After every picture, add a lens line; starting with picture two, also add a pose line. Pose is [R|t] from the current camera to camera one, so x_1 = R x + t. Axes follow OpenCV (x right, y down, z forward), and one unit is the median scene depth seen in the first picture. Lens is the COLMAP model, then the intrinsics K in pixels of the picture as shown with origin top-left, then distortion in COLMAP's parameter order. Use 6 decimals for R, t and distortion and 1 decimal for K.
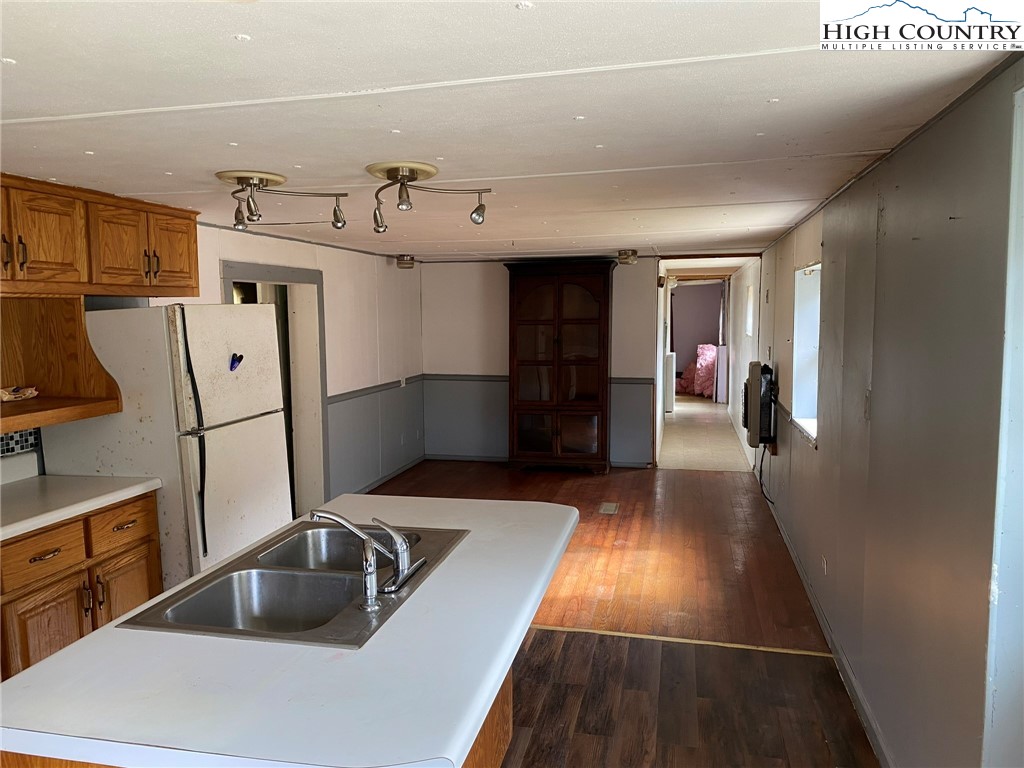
lens RADIAL K [[776.3, 0, 505.7], [0, 776.3, 386.7], [0, 0, 1]] dist [0.002939, 0.001051]
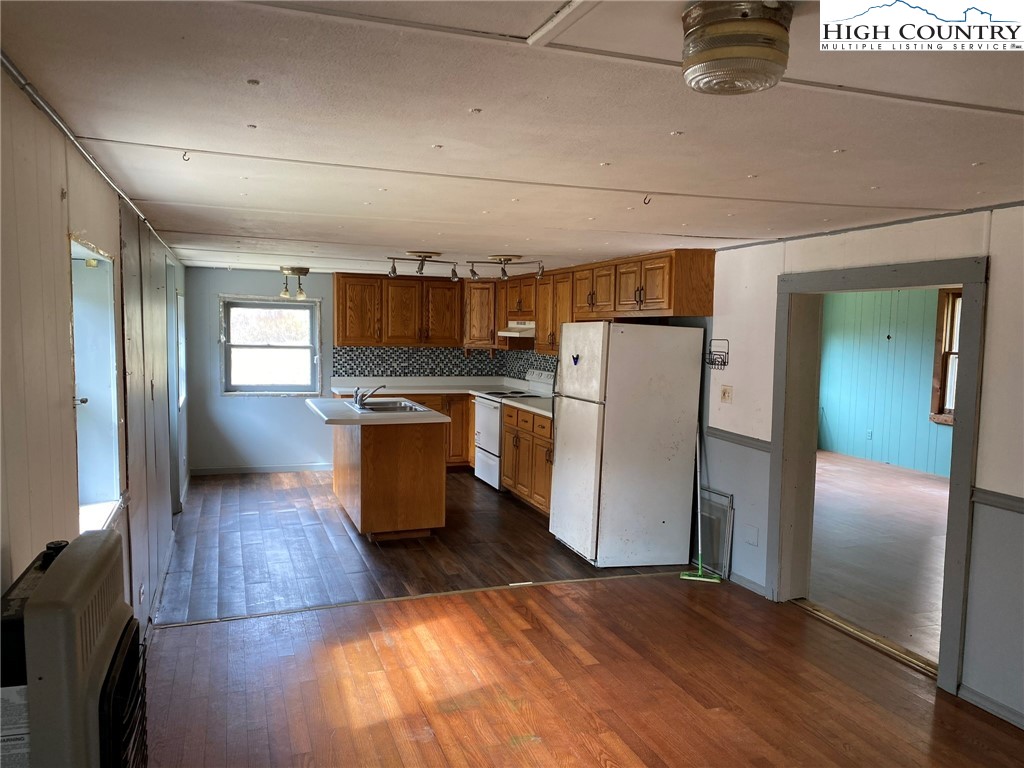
lens RADIAL K [[776.3, 0, 505.7], [0, 776.3, 386.7], [0, 0, 1]] dist [0.002939, 0.001051]
pose [[-0.847500, 0.048173, -0.528605, 0.424651], [-0.050279, 0.984109, 0.170296, -0.170189], [0.528409, 0.170904, -0.831610, 1.604929]]
